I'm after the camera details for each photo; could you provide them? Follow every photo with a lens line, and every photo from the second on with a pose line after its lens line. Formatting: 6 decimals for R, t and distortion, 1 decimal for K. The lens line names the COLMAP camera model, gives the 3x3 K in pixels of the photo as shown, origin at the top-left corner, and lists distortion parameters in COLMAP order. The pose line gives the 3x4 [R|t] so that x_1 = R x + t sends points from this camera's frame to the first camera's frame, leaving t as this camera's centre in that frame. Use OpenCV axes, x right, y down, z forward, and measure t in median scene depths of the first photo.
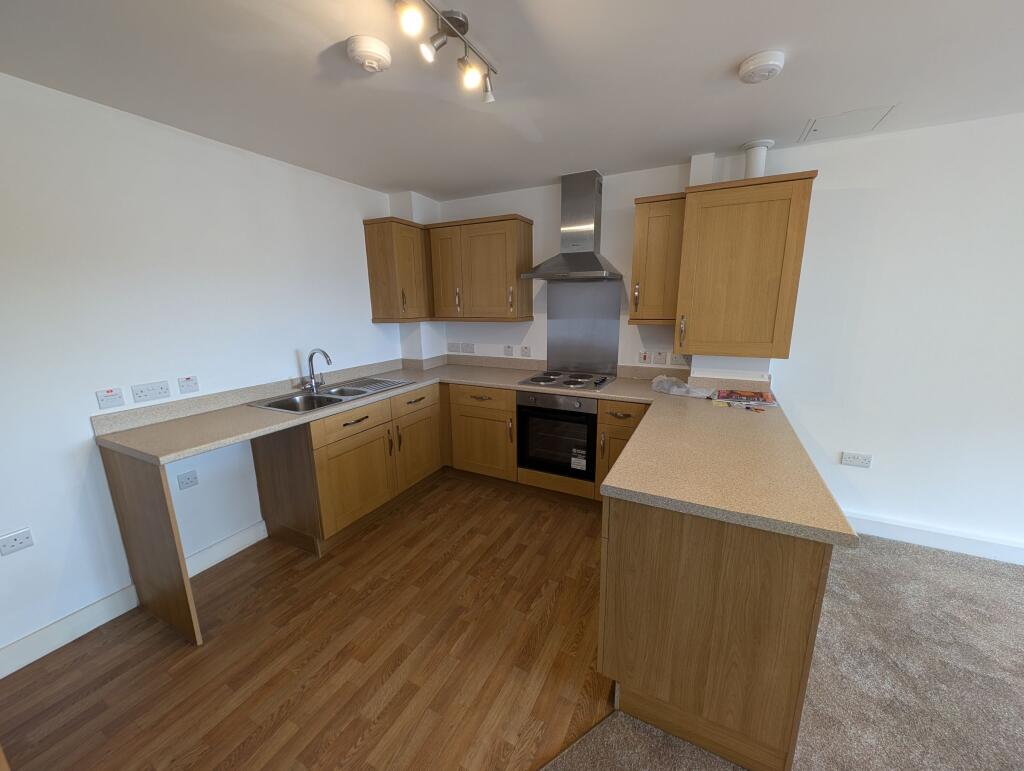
lens RADIAL K [[379.4, 0, 512.0], [0, 379.4, 385.5], [0, 0, 1]] dist [0.000024, -0.000297]
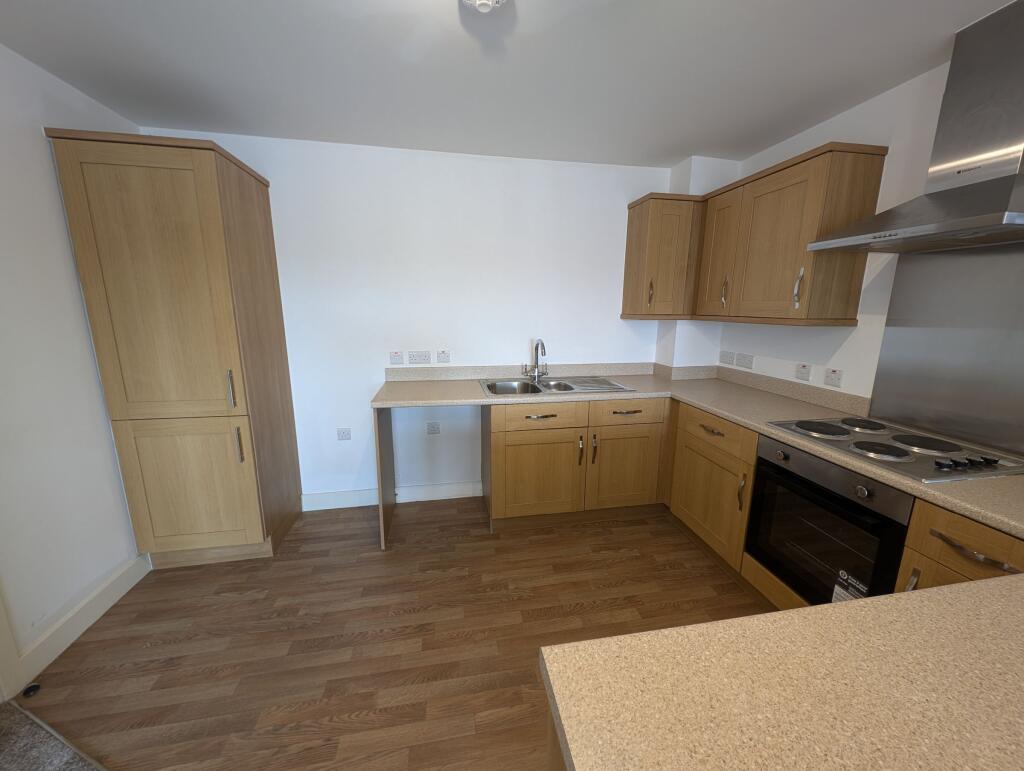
lens RADIAL K [[379.4, 0, 512.0], [0, 379.4, 385.5], [0, 0, 1]] dist [0.000024, -0.000297]
pose [[0.615036, 0.178651, -0.767994, 0.227579], [-0.182560, 0.979793, 0.081720, -0.040977], [0.767074, 0.089944, 0.635222, 0.283714]]
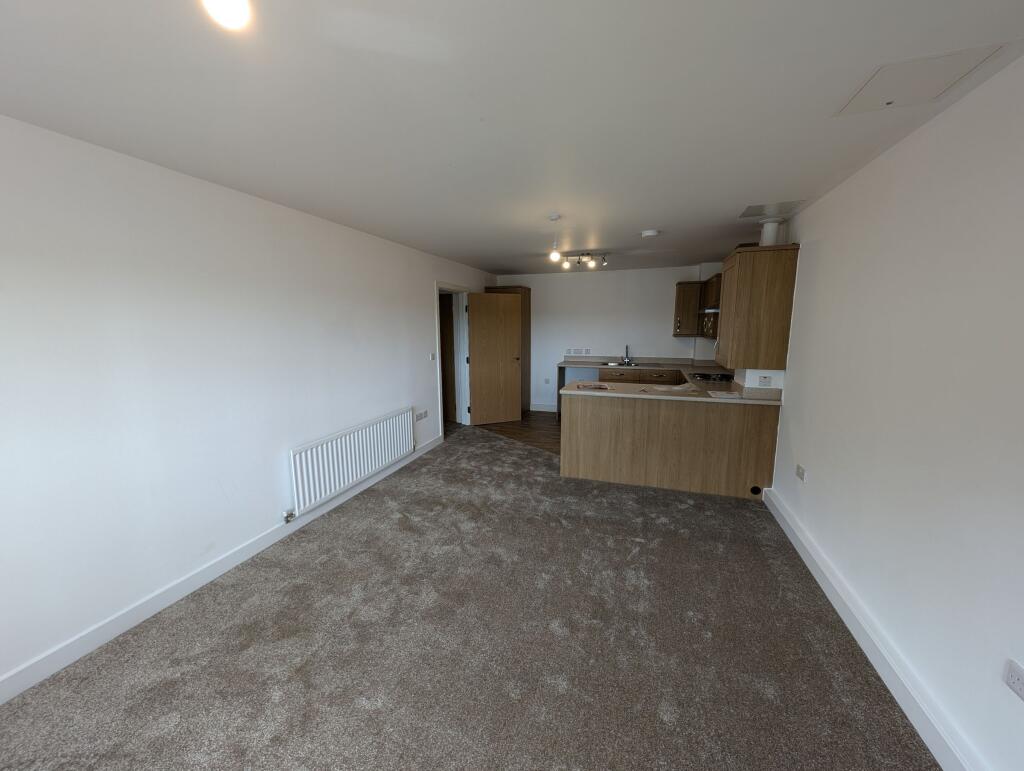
lens RADIAL K [[379.4, 0, 512.0], [0, 379.4, 385.5], [0, 0, 1]] dist [0.000024, -0.000297]
pose [[0.177169, 0.163673, -0.970475, 1.609862], [-0.211031, 0.969457, 0.124976, 0.007344], [0.961289, 0.182658, 0.206298, -0.141984]]
